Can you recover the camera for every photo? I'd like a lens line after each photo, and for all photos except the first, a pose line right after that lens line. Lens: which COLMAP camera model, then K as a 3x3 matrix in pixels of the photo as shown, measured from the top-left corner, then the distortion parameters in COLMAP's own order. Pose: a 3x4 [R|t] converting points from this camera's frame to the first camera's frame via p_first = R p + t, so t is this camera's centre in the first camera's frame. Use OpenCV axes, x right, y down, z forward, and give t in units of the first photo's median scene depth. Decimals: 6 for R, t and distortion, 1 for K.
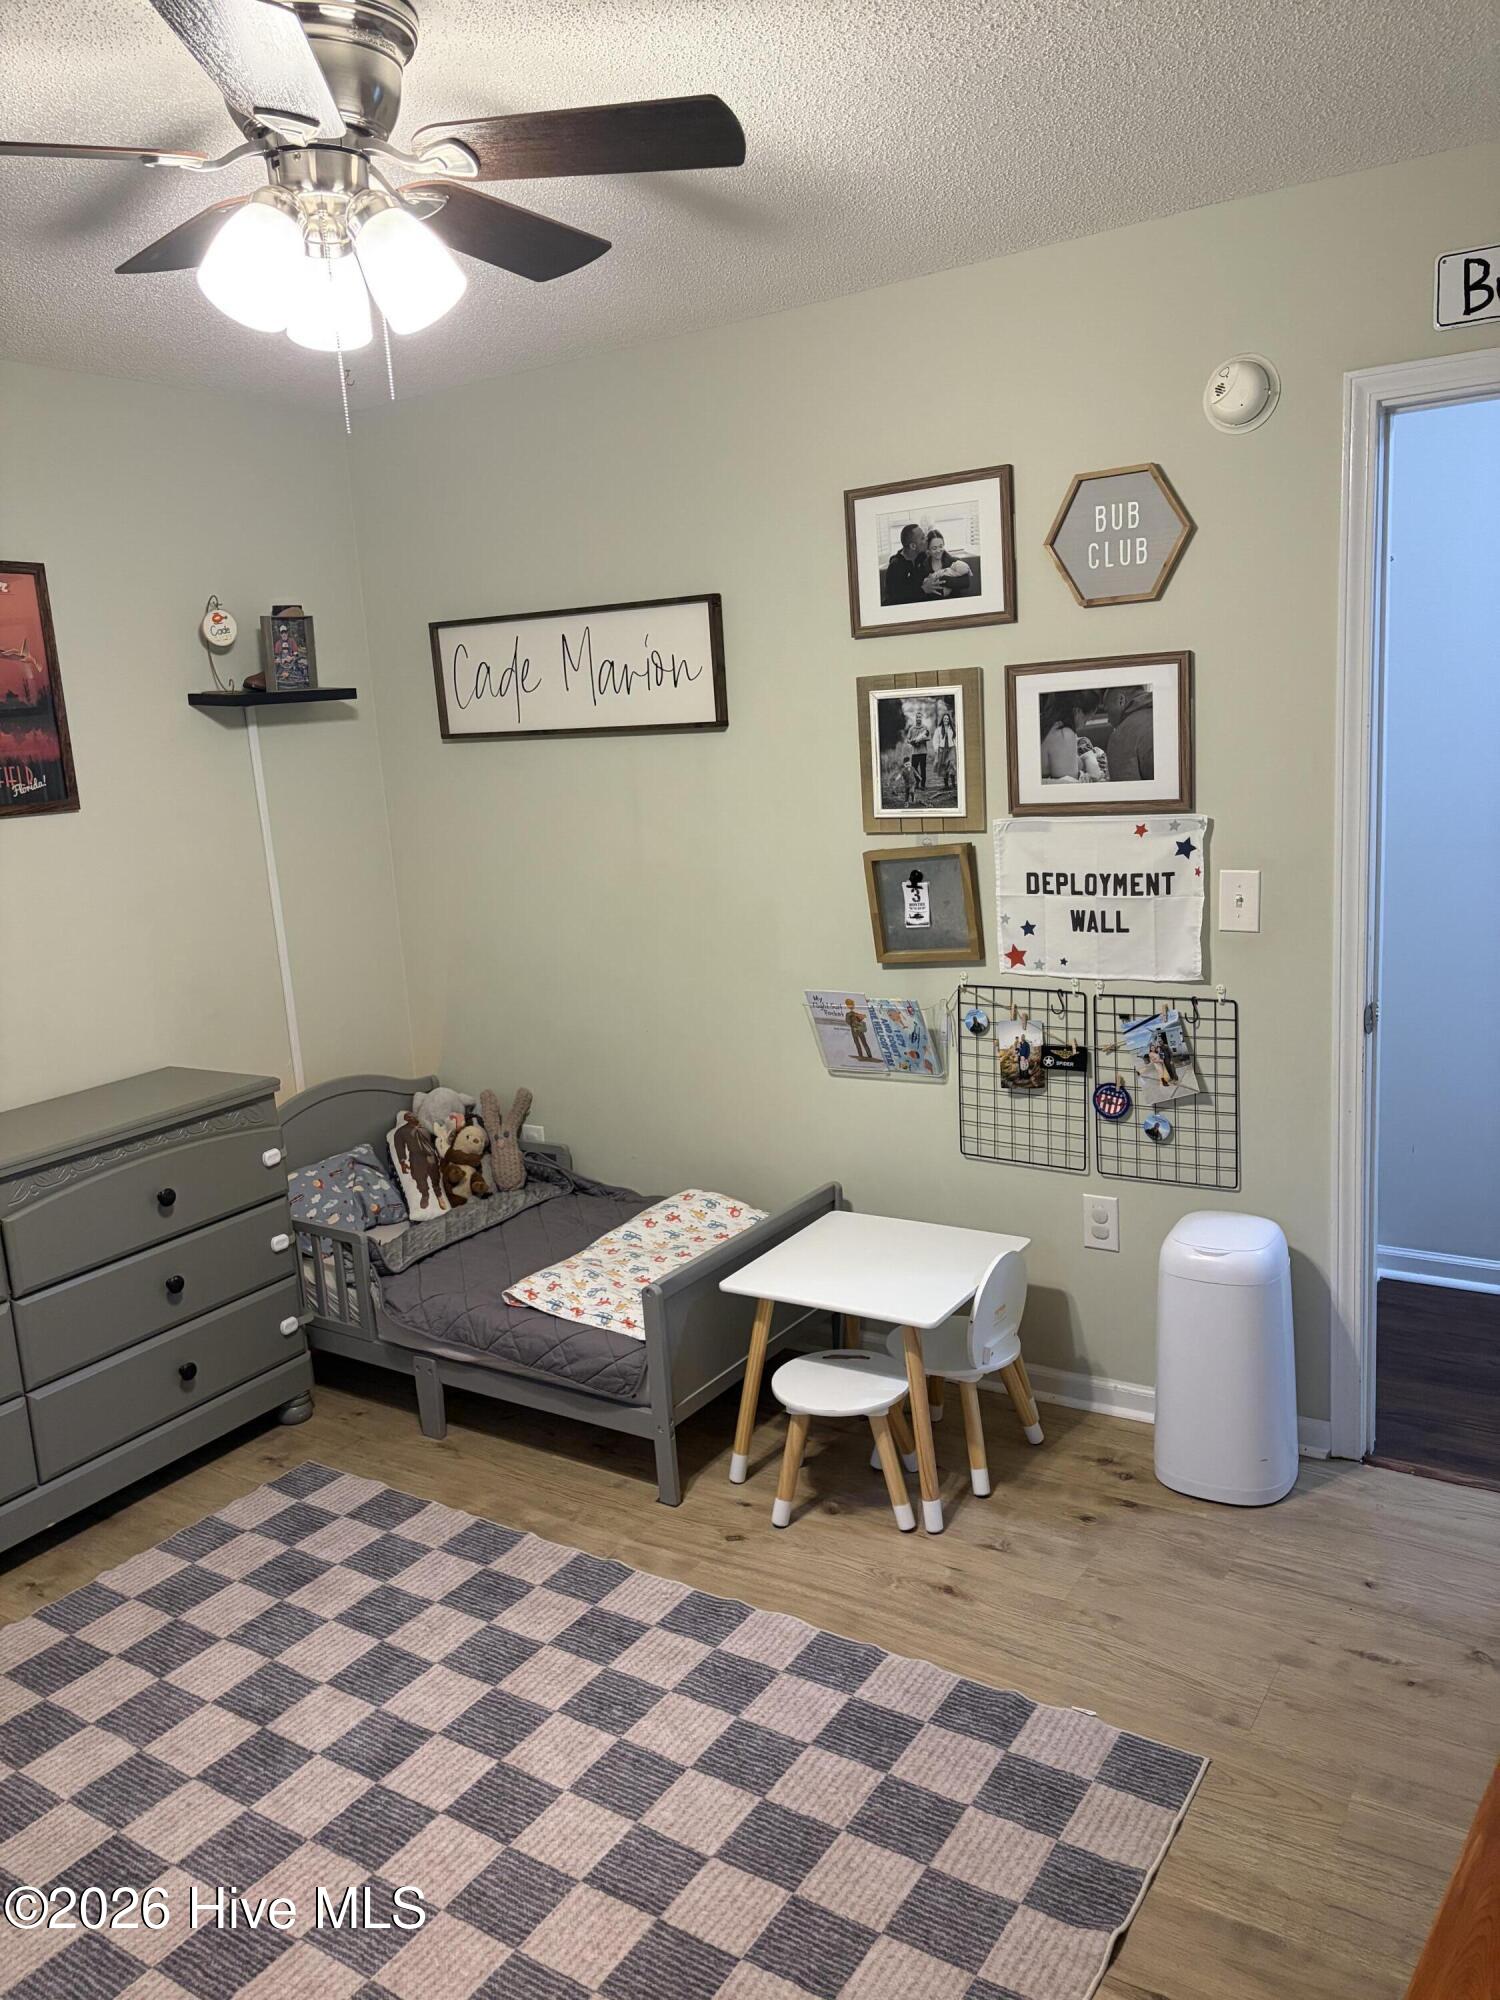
lens RADIAL K [[1490.9, 0, 747.0], [0, 1490.9, 1005.6], [0, 0, 1]] dist [0.050886, -0.056937]
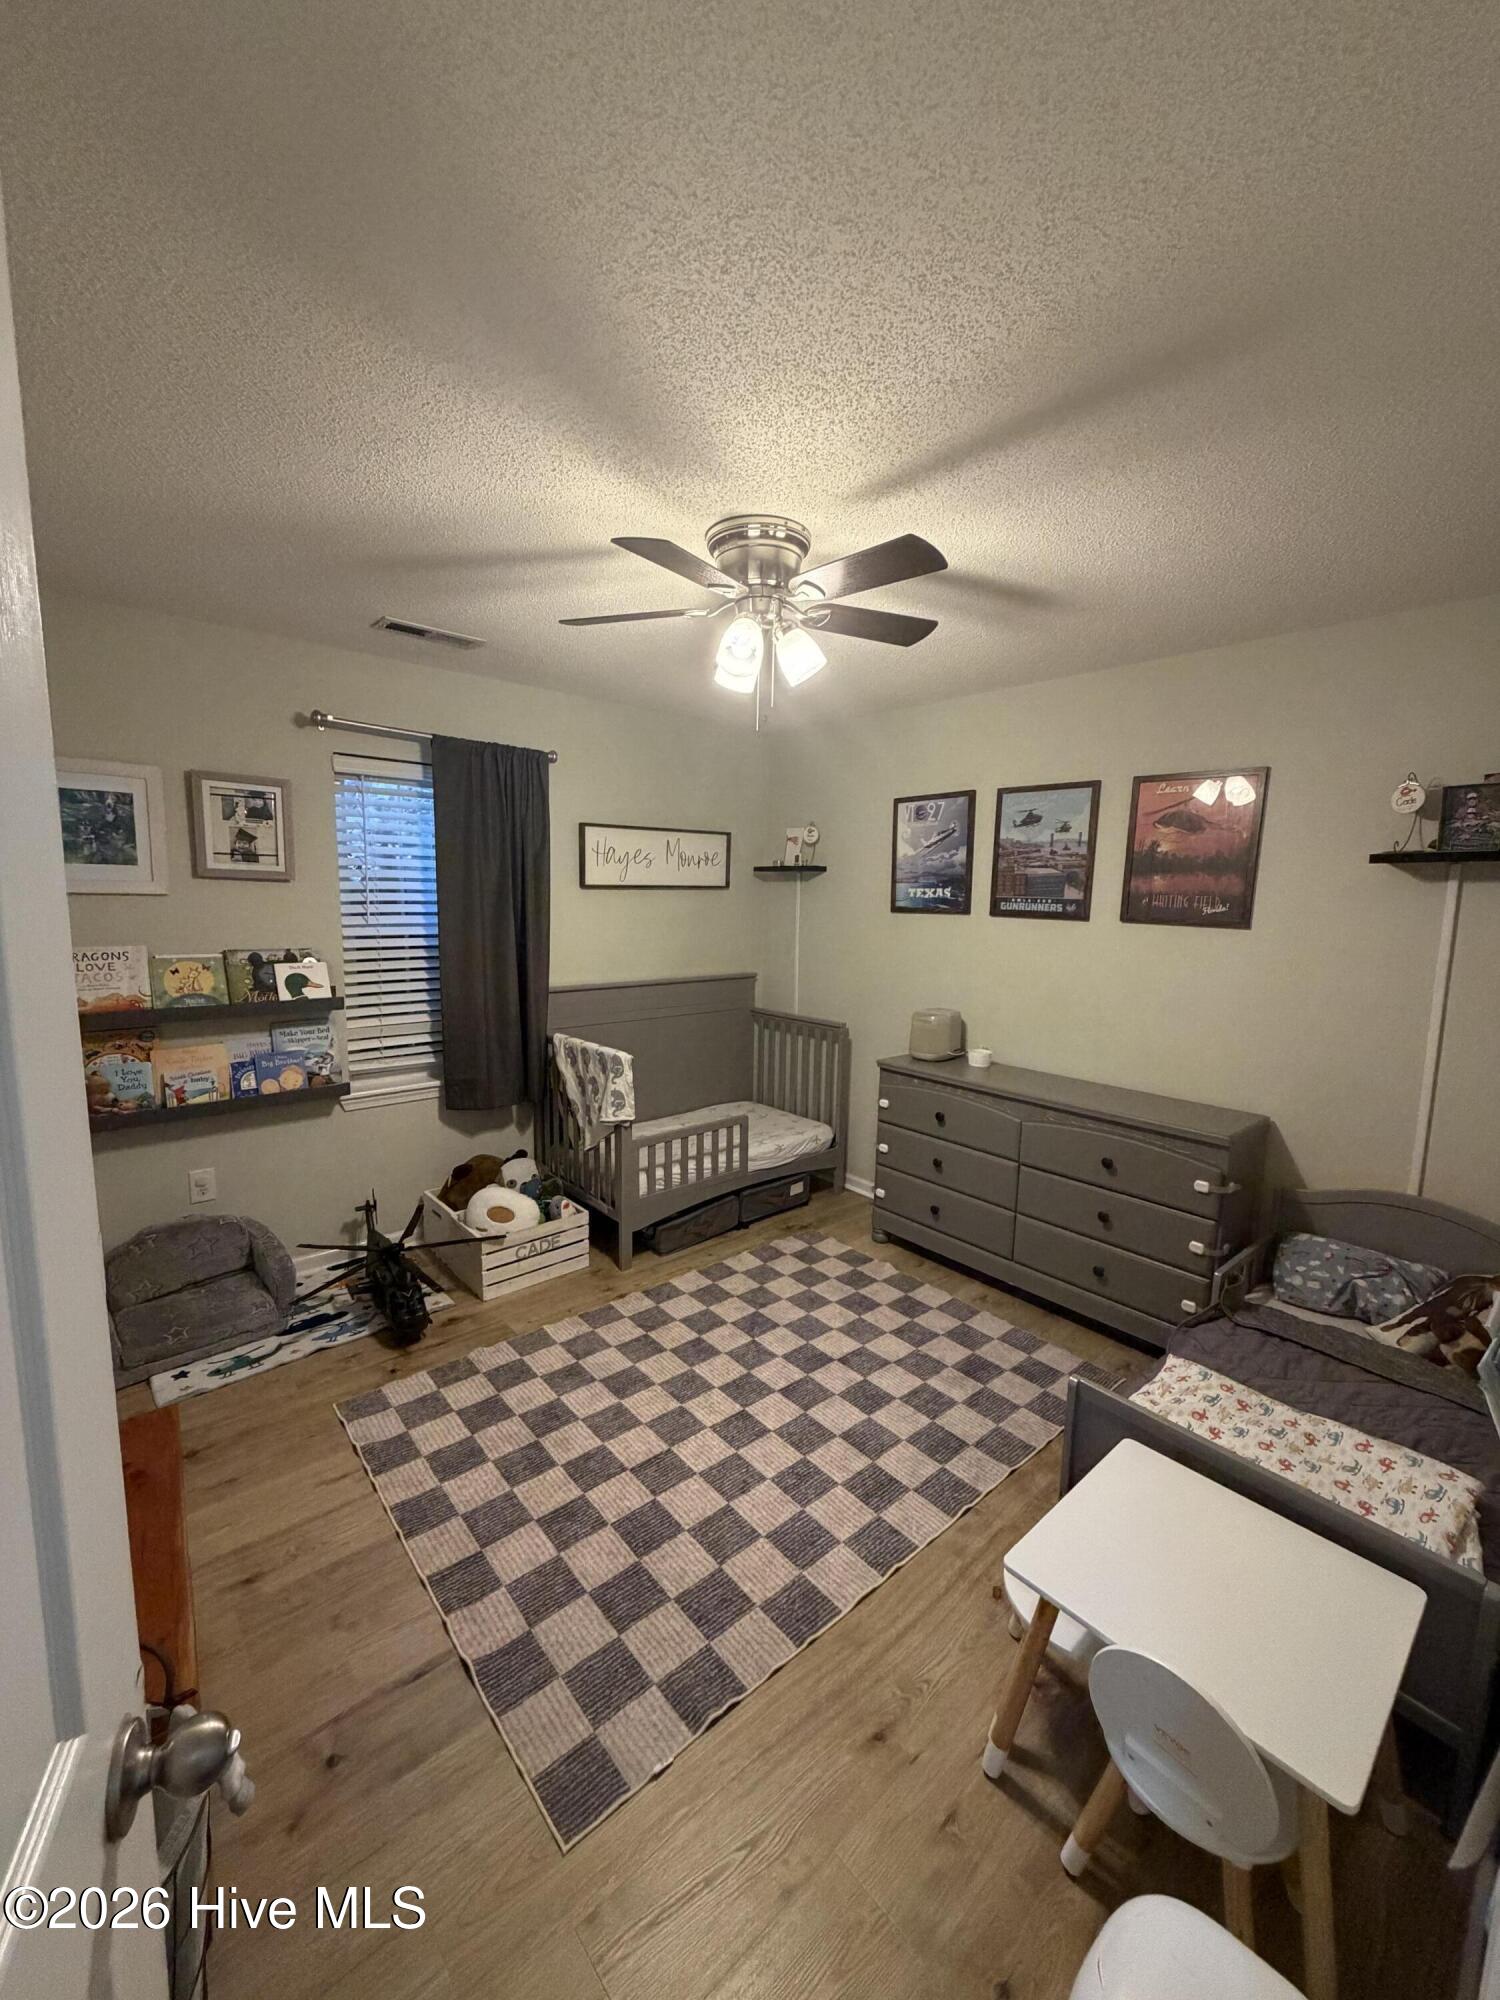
lens RADIAL K [[793.5, 0, 744.6], [0, 793.5, 981.2], [0, 0, 1]] dist [-0.001992, 0.000159]
pose [[-0.277328, 0.173240, -0.945028, 0.558573], [-0.180971, 0.956584, 0.228466, -0.208040], [0.943578, 0.234383, -0.233936, 0.878083]]
